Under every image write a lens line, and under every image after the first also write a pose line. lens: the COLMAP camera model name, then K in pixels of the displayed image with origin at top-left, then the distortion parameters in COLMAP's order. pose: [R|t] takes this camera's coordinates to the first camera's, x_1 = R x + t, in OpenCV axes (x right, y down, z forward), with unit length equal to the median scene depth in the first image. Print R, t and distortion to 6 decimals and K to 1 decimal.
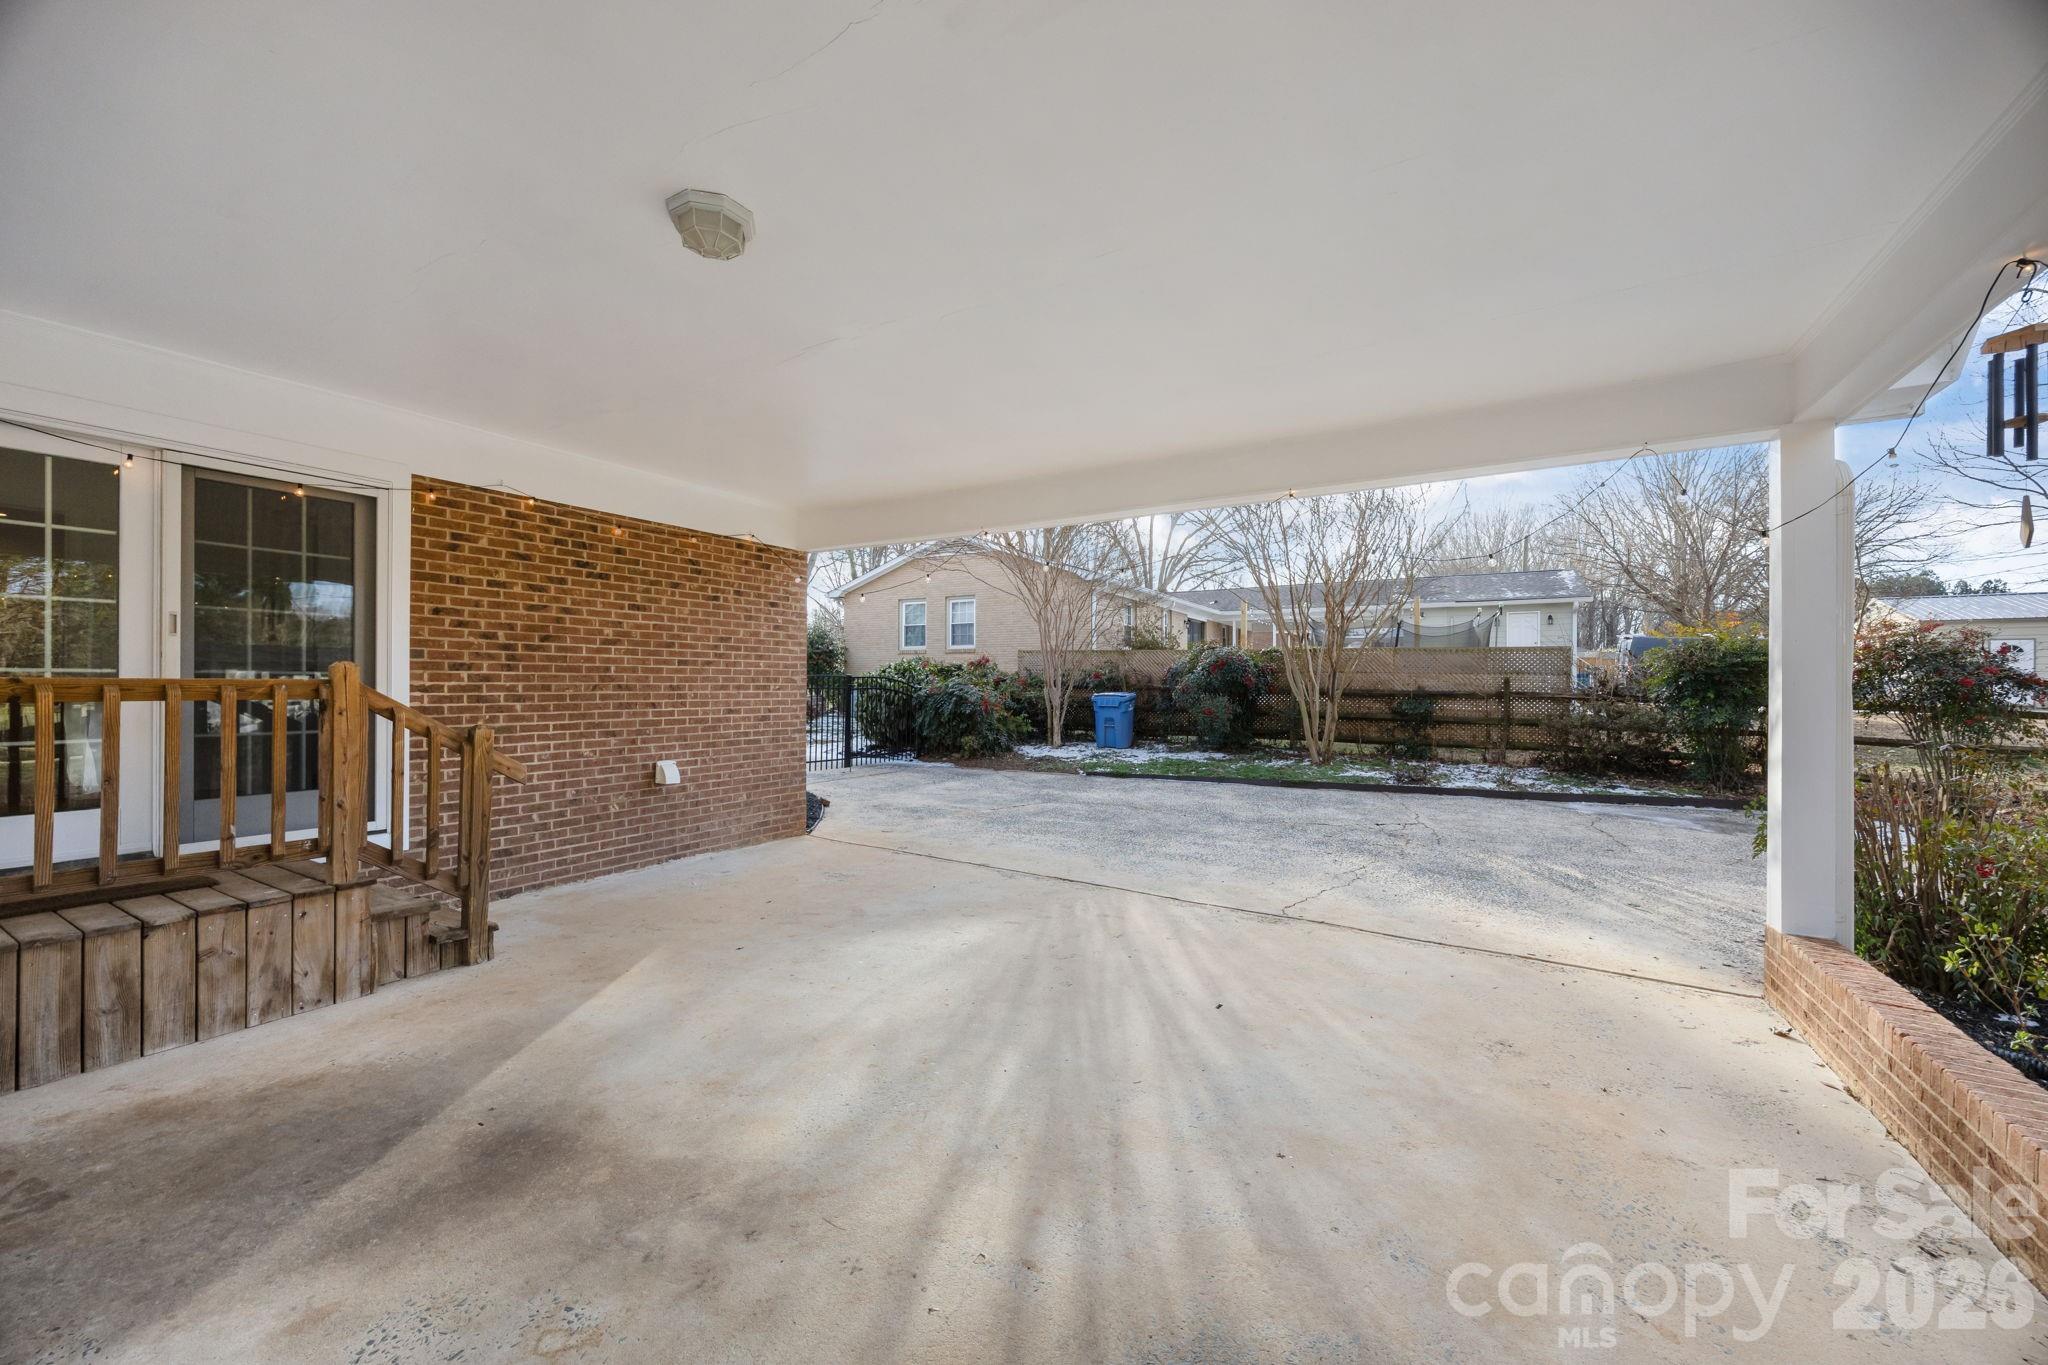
lens RADIAL K [[779.2, 0, 1025.2], [0, 779.2, 684.3], [0, 0, 1]] dist [-0.001680, -0.000069]
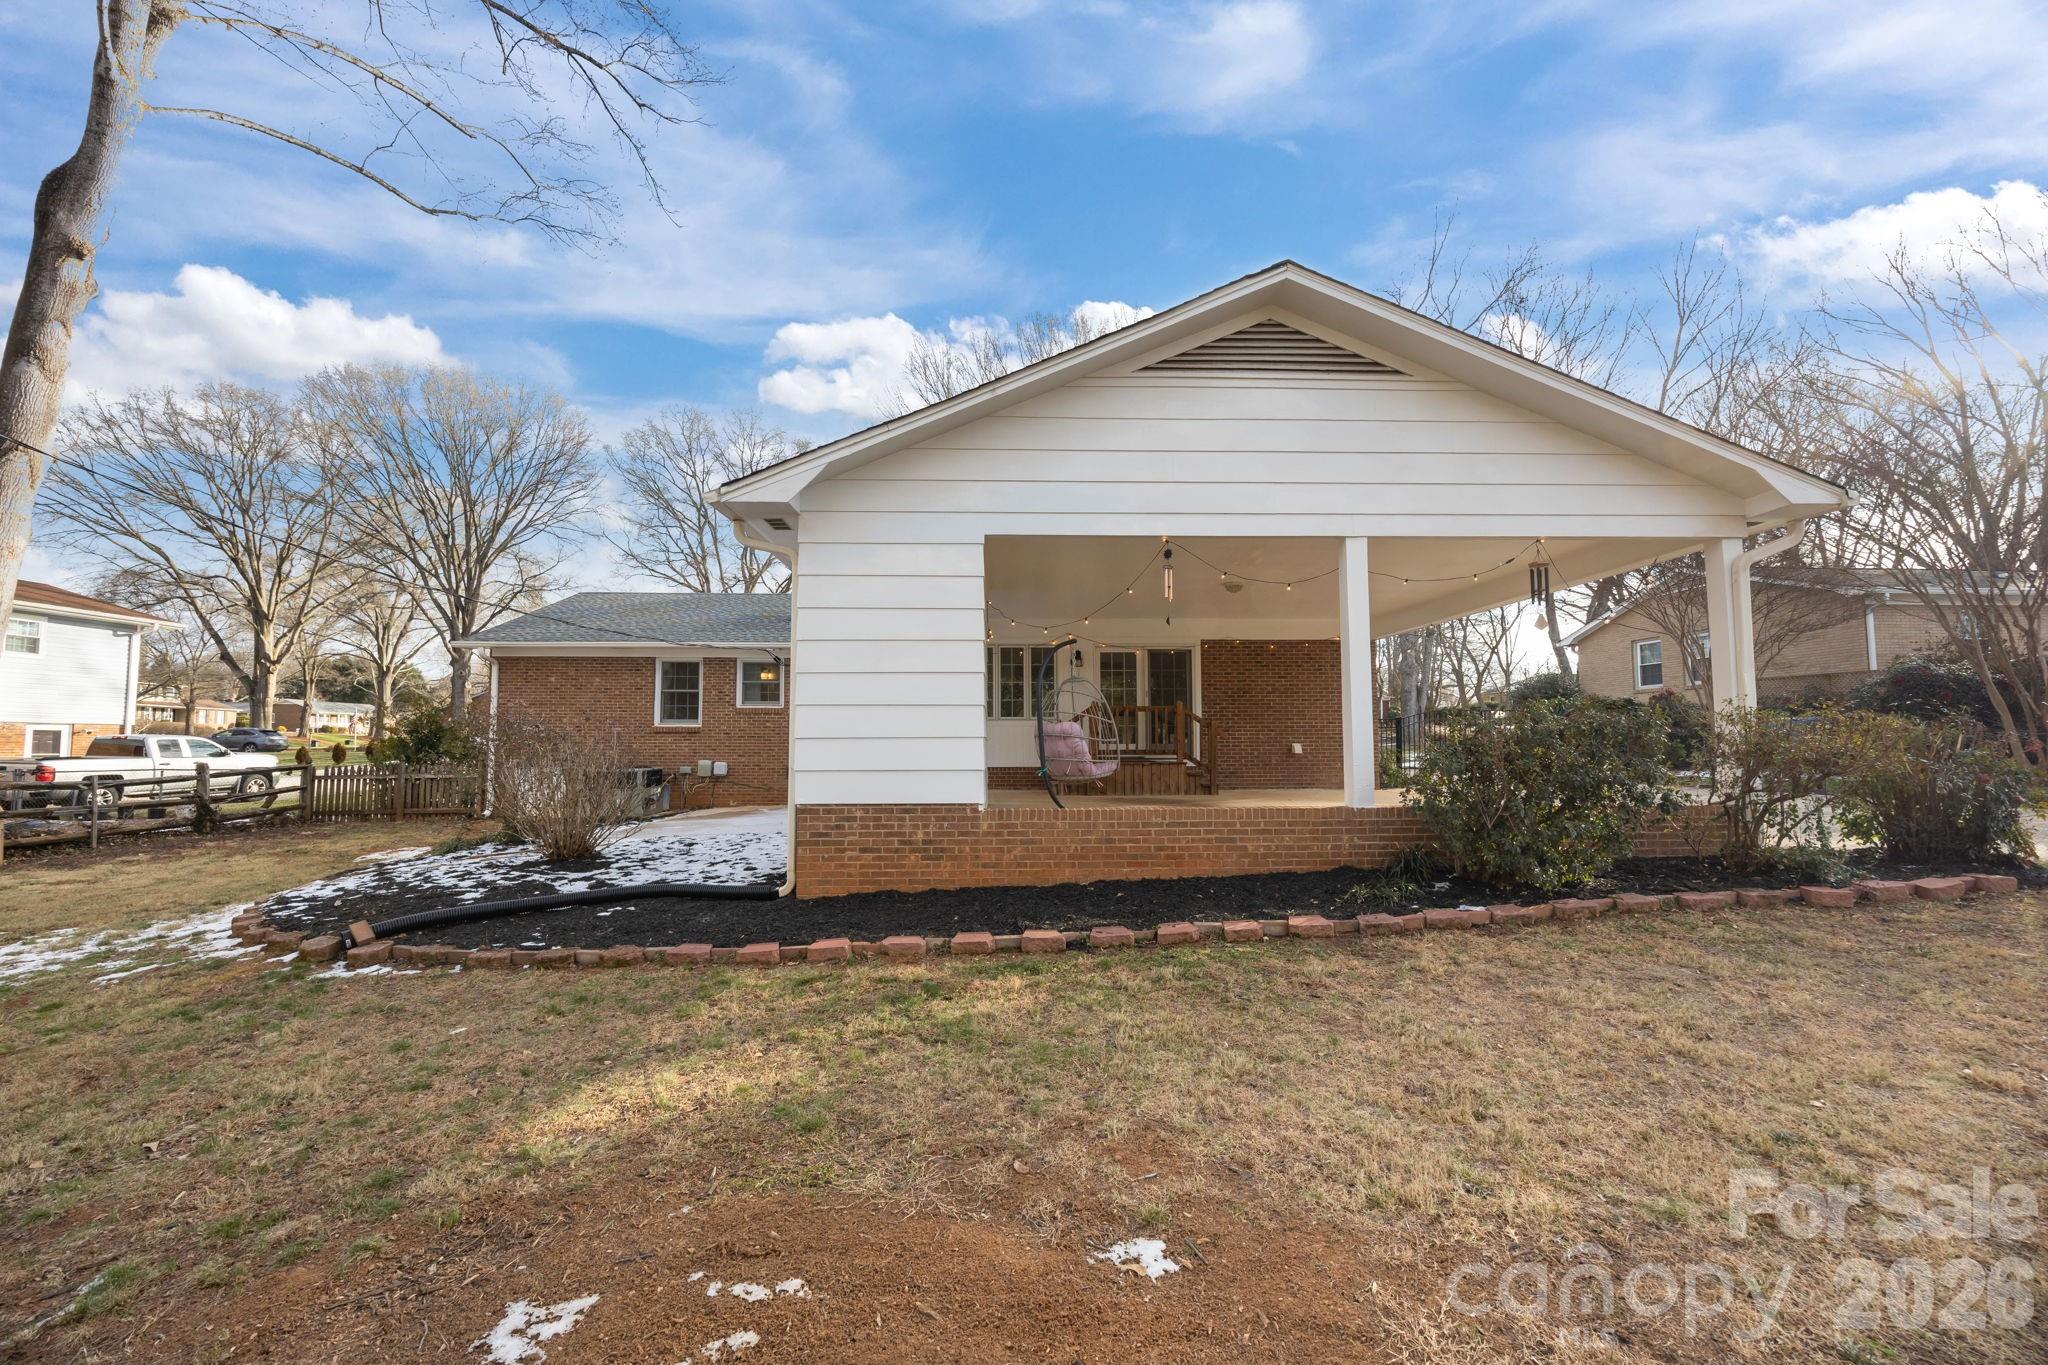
lens RADIAL K [[850.2, 0, 1027.5], [0, 850.2, 693.2], [0, 0, 1]] dist [0.011783, 0.000144]
pose [[0.560038, -0.061743, -0.826163, 1.770893], [0.007873, 0.997571, -0.069216, 0.179416], [0.828430, 0.032259, 0.559163, -1.589494]]
